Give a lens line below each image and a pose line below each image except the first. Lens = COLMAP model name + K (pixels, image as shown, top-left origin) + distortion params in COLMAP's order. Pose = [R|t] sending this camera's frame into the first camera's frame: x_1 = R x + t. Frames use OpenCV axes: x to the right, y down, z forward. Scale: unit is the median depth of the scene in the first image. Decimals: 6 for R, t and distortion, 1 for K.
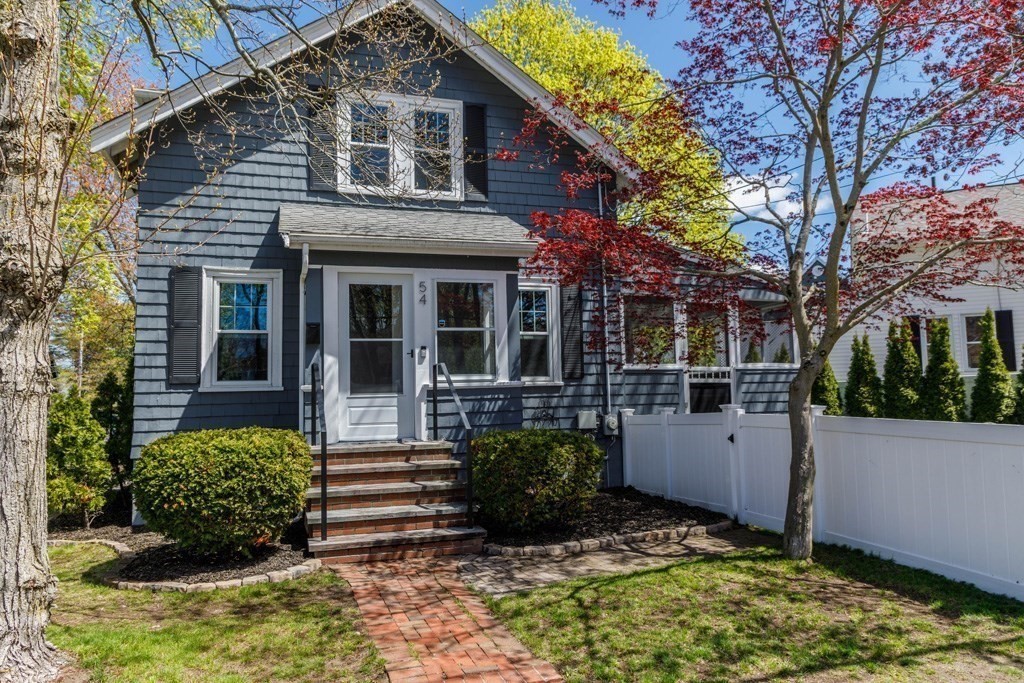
lens RADIAL K [[687.3, 0, 508.1], [0, 687.3, 336.7], [0, 0, 1]] dist [-0.005325, 0.005877]
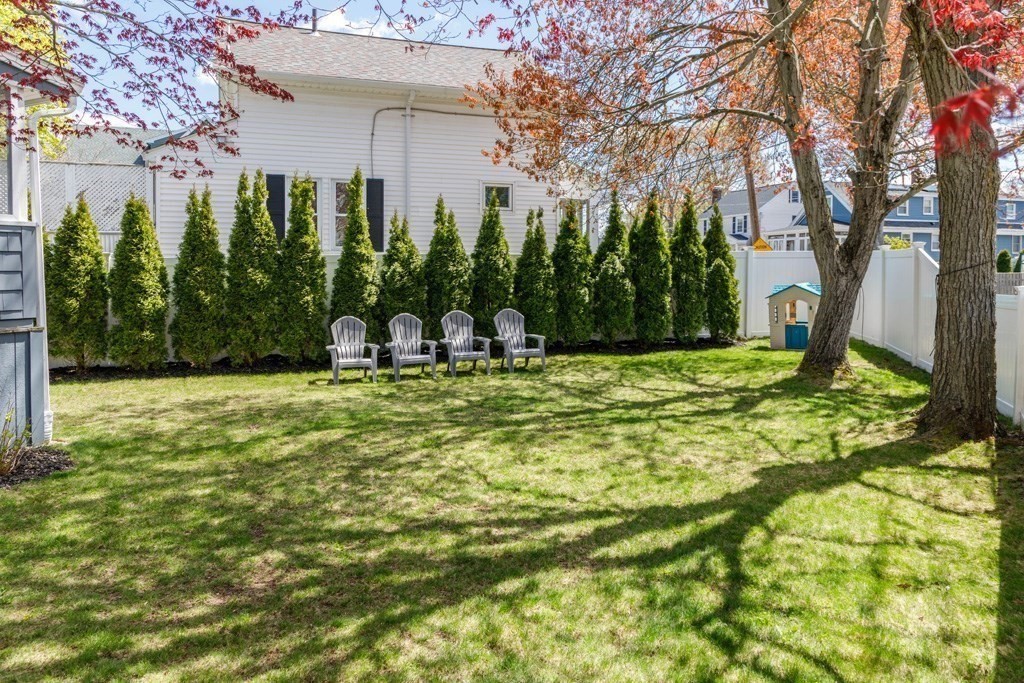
lens RADIAL K [[687.3, 0, 509.9], [0, 687.3, 338.4], [0, 0, 1]] dist [-0.005325, 0.005877]
pose [[0.691524, -0.044119, 0.721005, 0.398956], [-0.075980, 0.988154, 0.133340, 0.050258], [-0.718346, -0.146990, 0.679980, 0.510718]]
